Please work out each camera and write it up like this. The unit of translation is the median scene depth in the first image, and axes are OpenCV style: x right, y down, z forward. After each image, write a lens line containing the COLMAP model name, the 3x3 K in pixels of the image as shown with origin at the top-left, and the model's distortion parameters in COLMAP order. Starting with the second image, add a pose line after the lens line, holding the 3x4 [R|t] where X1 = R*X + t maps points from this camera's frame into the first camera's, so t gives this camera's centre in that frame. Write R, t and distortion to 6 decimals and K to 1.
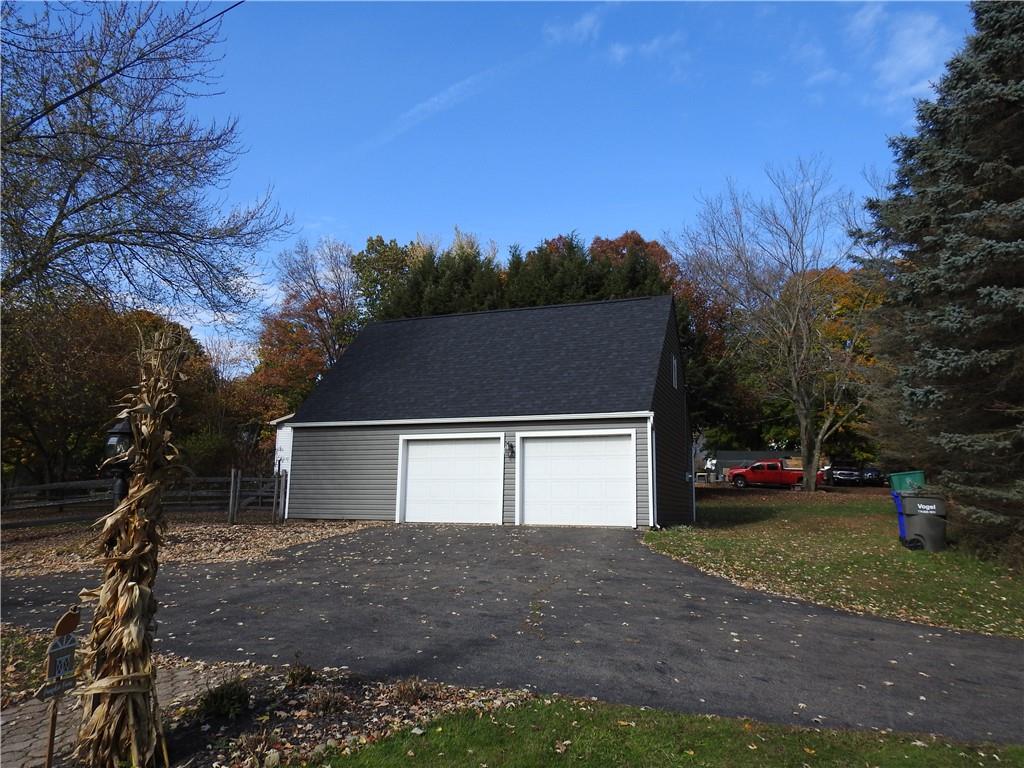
lens RADIAL K [[726.0, 0, 512.0], [0, 726.0, 384.0], [0, 0, 1]] dist [-0.034815, 0.000563]
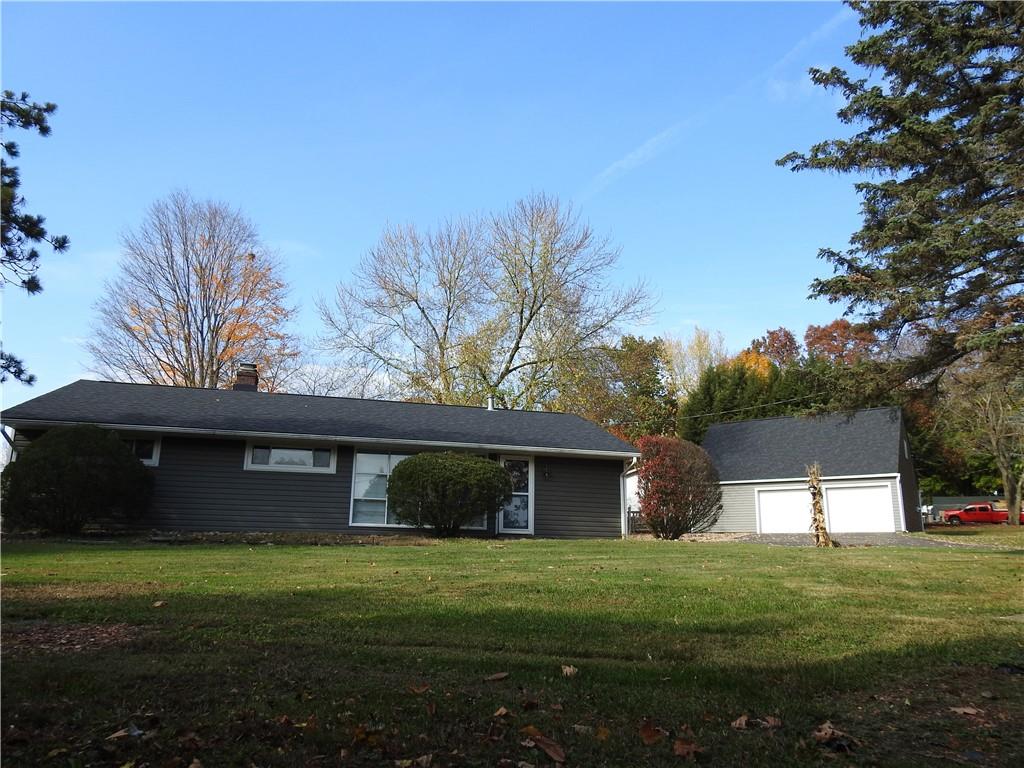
lens RADIAL K [[743.2, 0, 513.2], [0, 743.2, 371.6], [0, 0, 1]] dist [0.001627, 0.002527]
pose [[0.974080, -0.055972, -0.219168, -0.161742], [0.036409, 0.995065, -0.092305, -0.038675], [0.223253, 0.081933, 0.971311, -0.536535]]
